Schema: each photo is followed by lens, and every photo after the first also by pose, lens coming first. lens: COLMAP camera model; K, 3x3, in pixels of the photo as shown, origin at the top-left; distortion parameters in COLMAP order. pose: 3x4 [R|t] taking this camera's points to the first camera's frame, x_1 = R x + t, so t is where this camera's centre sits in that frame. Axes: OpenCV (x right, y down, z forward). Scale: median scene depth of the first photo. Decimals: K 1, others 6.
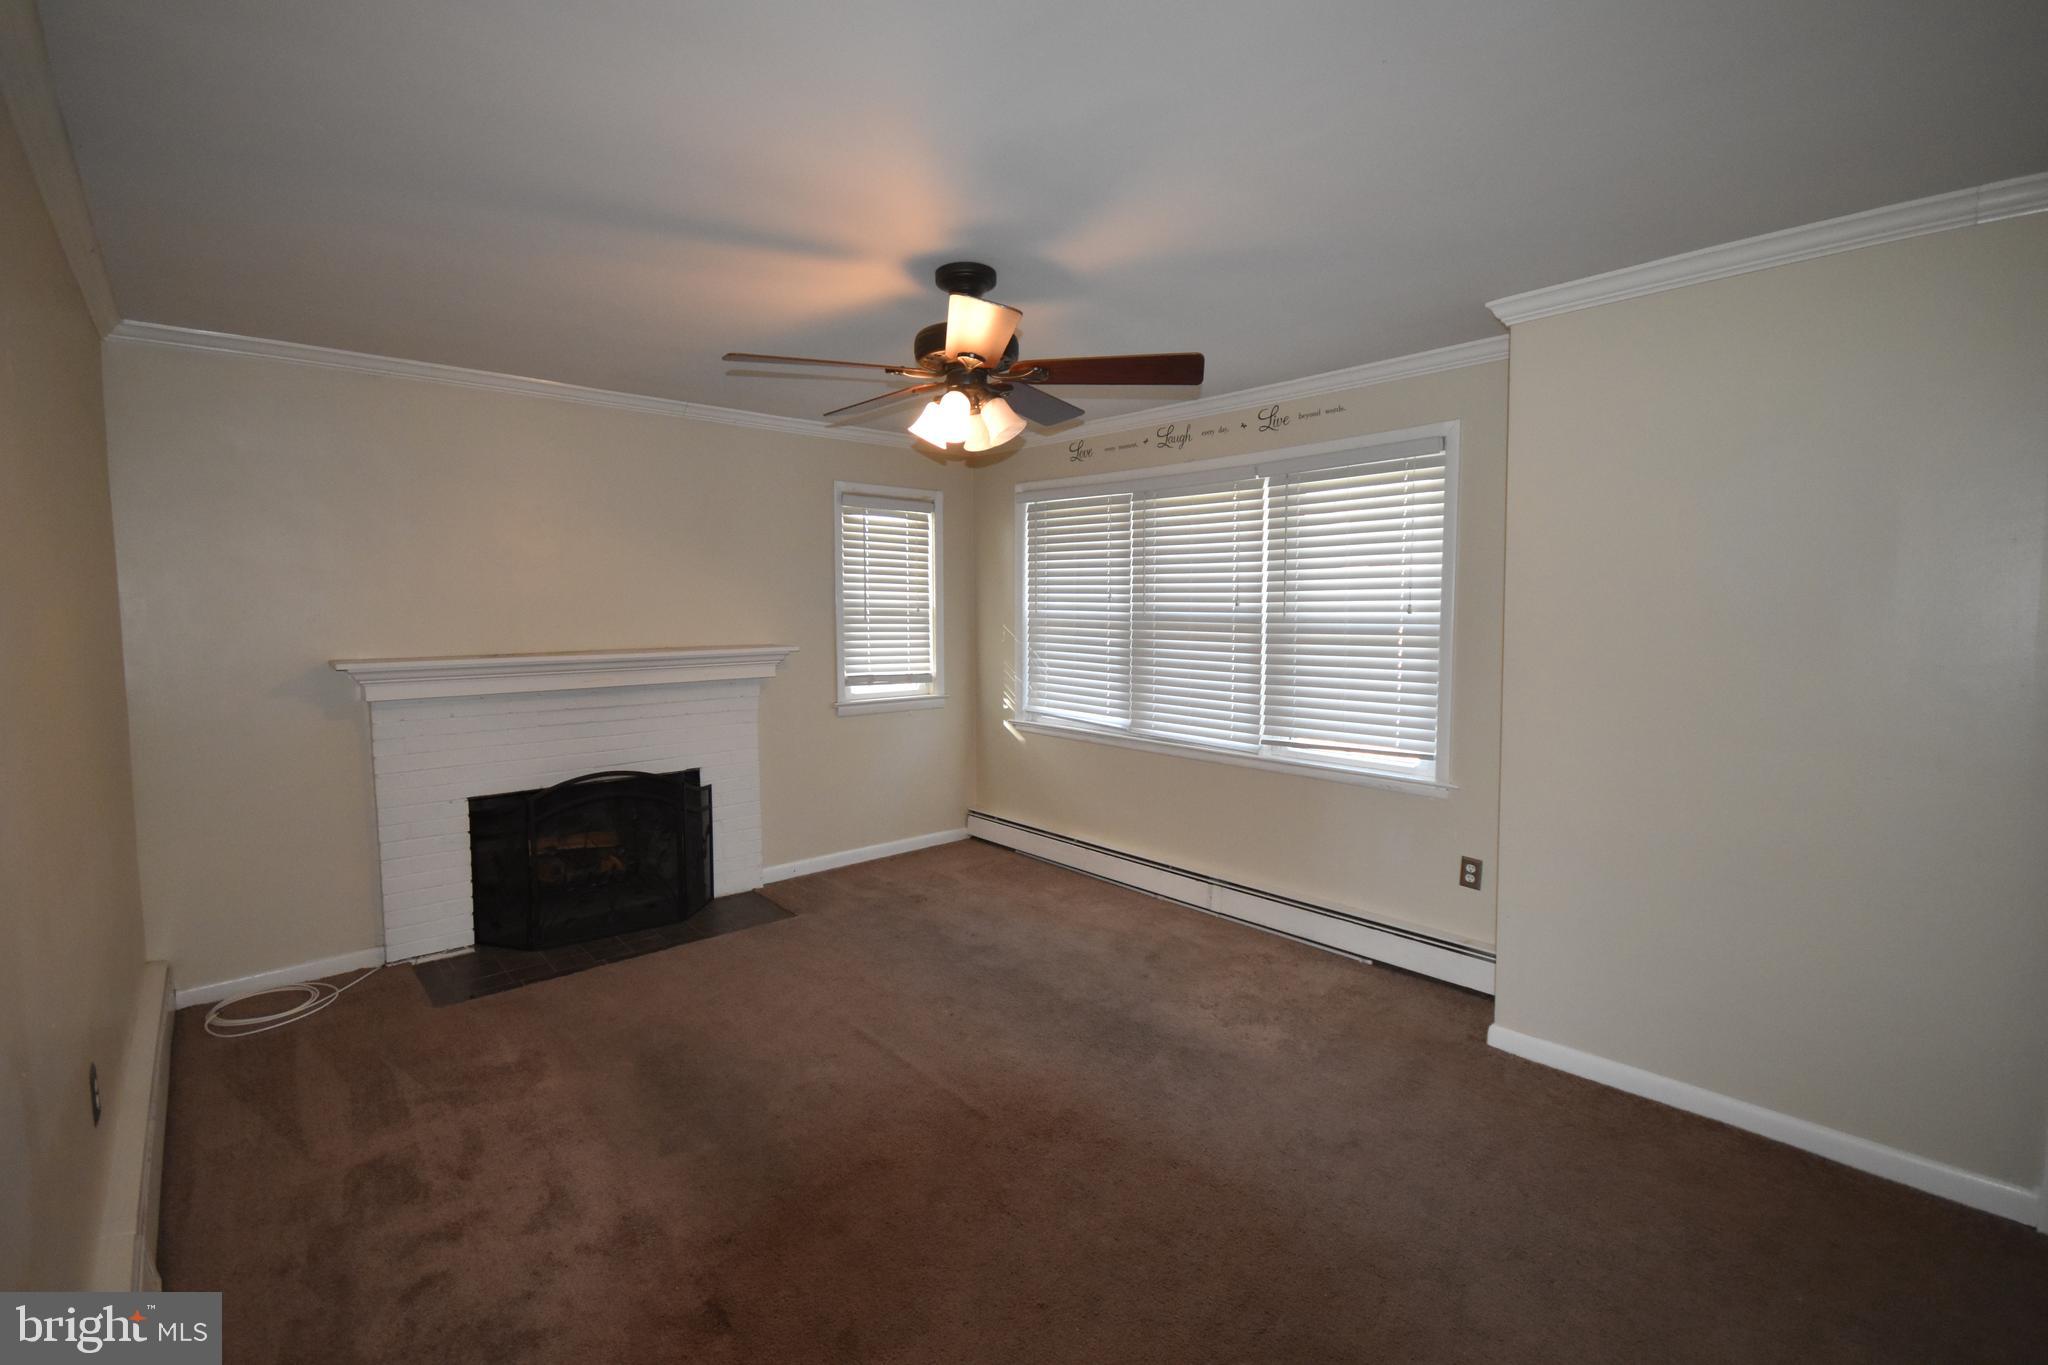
lens RADIAL K [[897.9, 0, 1019.3], [0, 897.9, 679.6], [0, 0, 1]] dist [-0.003640, 0.000616]
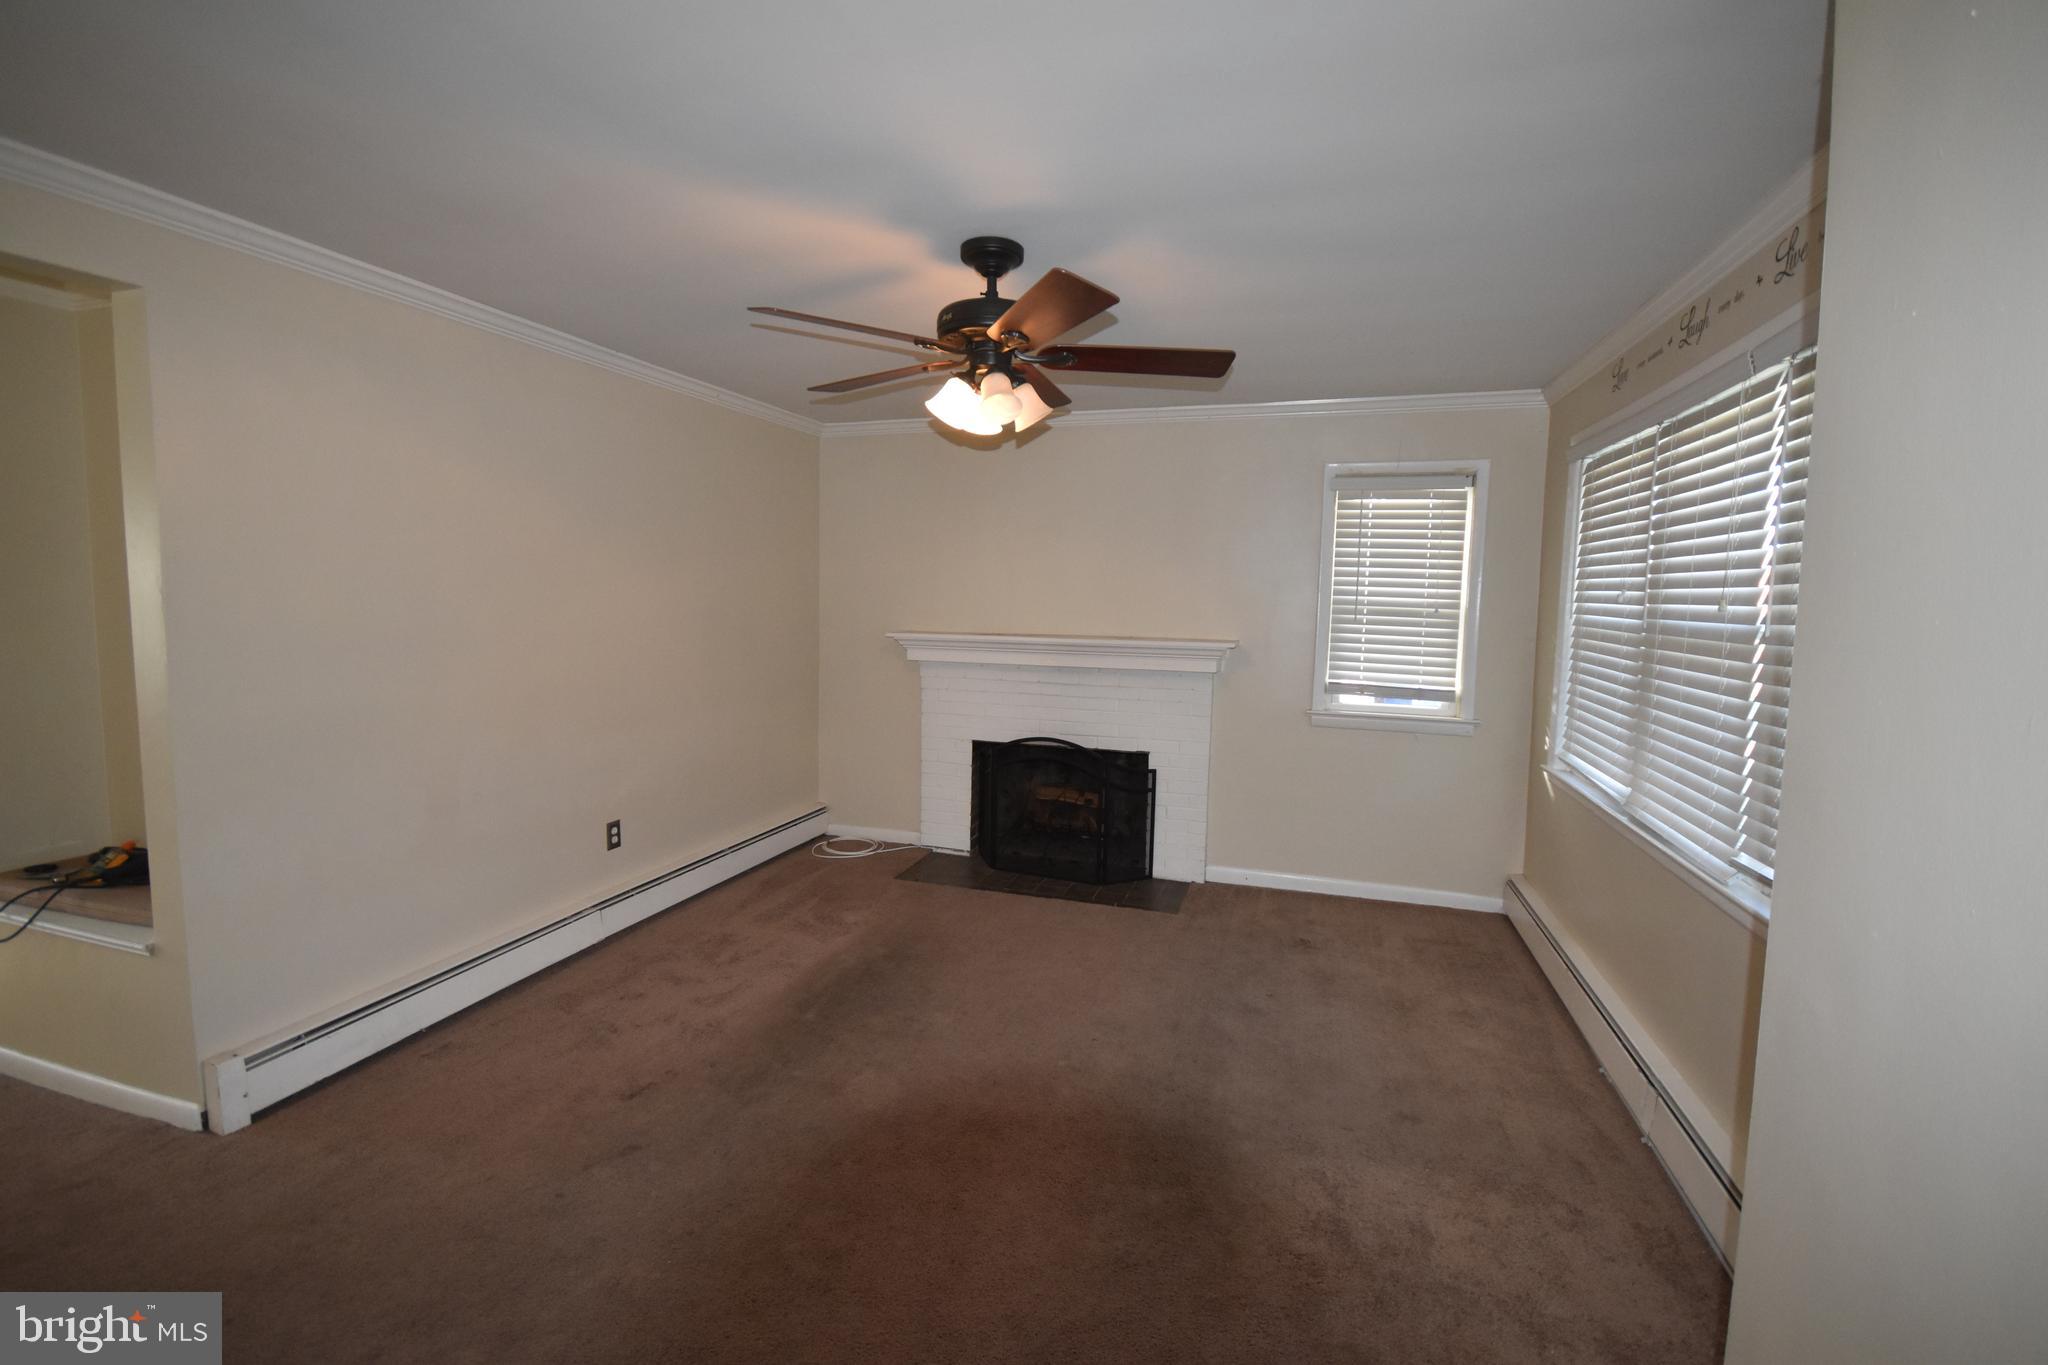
lens RADIAL K [[897.9, 0, 1018.6], [0, 897.9, 677.0], [0, 0, 1]] dist [-0.003640, 0.000616]
pose [[0.501864, 0.086847, -0.860575, 0.464029], [-0.092521, 0.994628, 0.046420, -0.024233], [0.859984, 0.056325, 0.507203, 0.315794]]
